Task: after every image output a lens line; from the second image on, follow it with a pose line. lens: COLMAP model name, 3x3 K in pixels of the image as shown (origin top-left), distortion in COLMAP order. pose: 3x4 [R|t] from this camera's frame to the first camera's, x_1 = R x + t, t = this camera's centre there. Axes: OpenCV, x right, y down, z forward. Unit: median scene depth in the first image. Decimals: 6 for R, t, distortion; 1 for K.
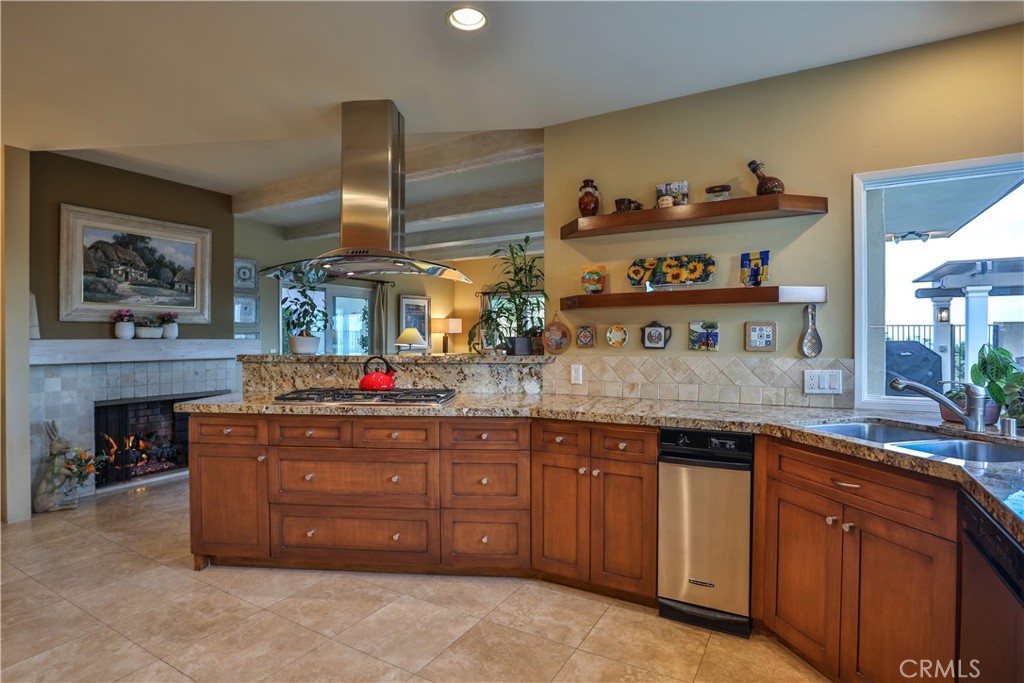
lens RADIAL K [[529.3, 0, 513.5], [0, 529.3, 339.5], [0, 0, 1]] dist [-0.044788, 0.002503]
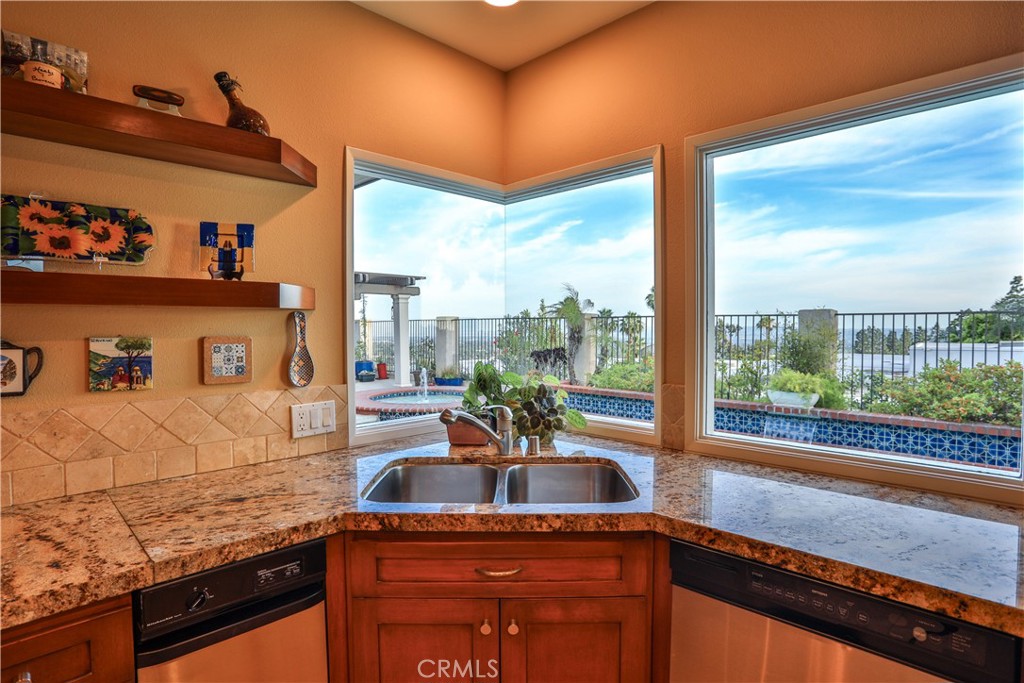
lens RADIAL K [[529.3, 0, 511.6], [0, 529.3, 338.2], [0, 0, 1]] dist [-0.044788, 0.002503]
pose [[0.252539, -0.023417, 0.967303, -0.044101], [0.005474, 0.999726, 0.022773, -0.045157], [-0.967571, -0.000456, 0.252598, 0.529116]]
